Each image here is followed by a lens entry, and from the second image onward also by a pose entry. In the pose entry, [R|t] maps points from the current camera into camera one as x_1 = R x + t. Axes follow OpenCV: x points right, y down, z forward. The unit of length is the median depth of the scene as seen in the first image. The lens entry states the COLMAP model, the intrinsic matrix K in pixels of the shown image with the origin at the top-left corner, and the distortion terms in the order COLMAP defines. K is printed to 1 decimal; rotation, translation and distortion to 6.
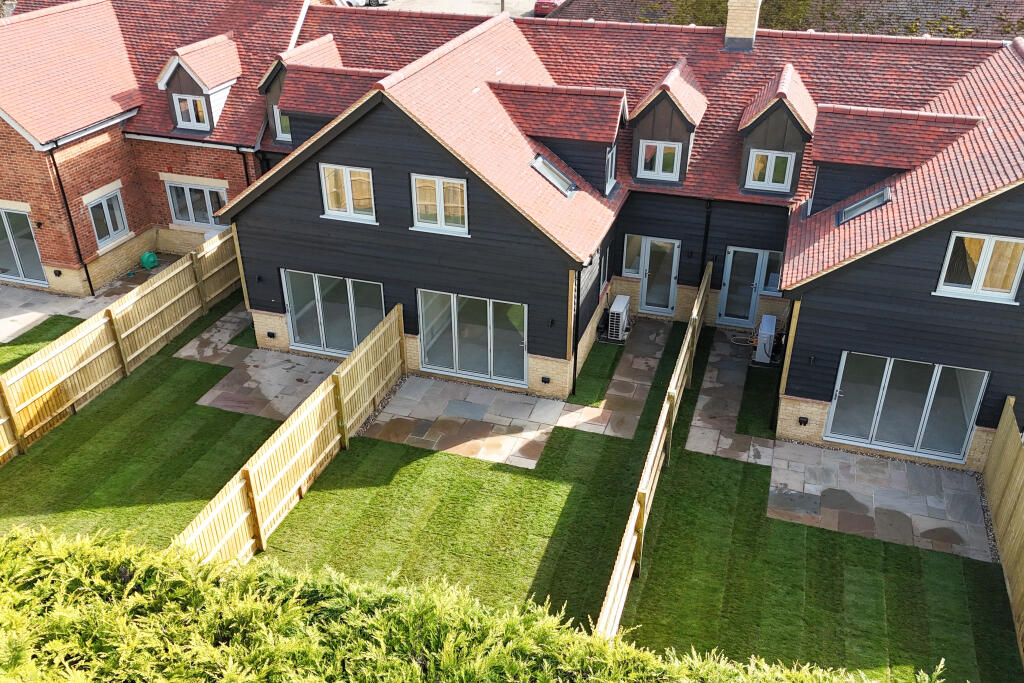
lens RADIAL K [[896.9, 0, 503.5], [0, 896.9, 339.1], [0, 0, 1]] dist [0.050748, -0.071453]
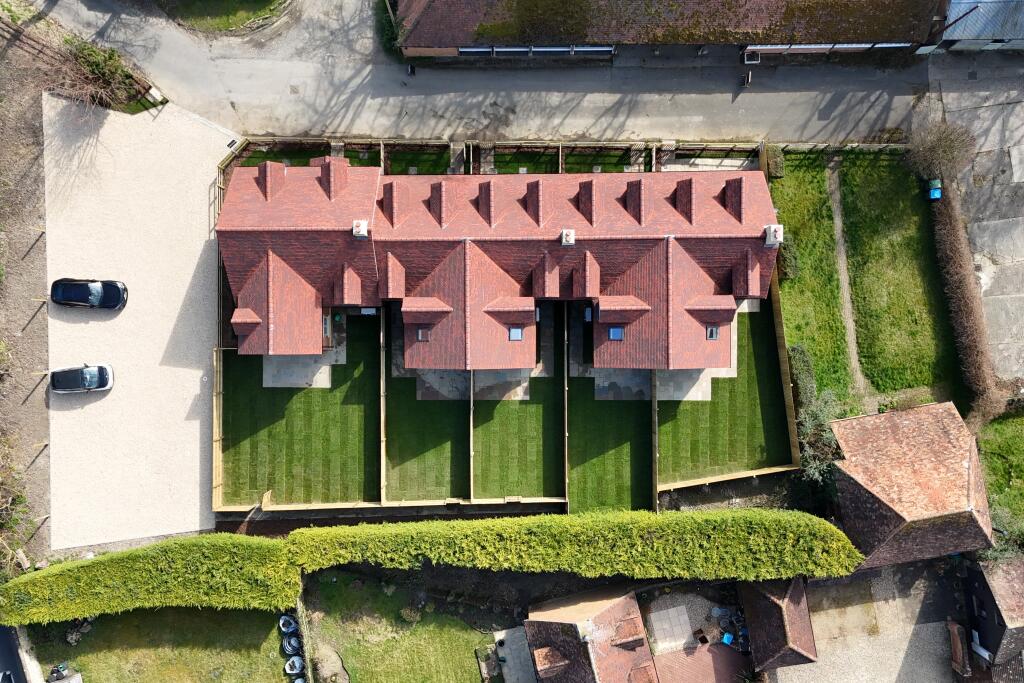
lens RADIAL K [[896.9, 0, 469.8], [0, 896.9, 344.6], [0, 0, 1]] dist [0.050748, -0.071453]
pose [[0.947959, -0.315278, -0.044426, 0.032971], [0.195155, 0.465107, 0.863475, -2.768075], [-0.251572, -0.827209, 0.502431, -0.469917]]
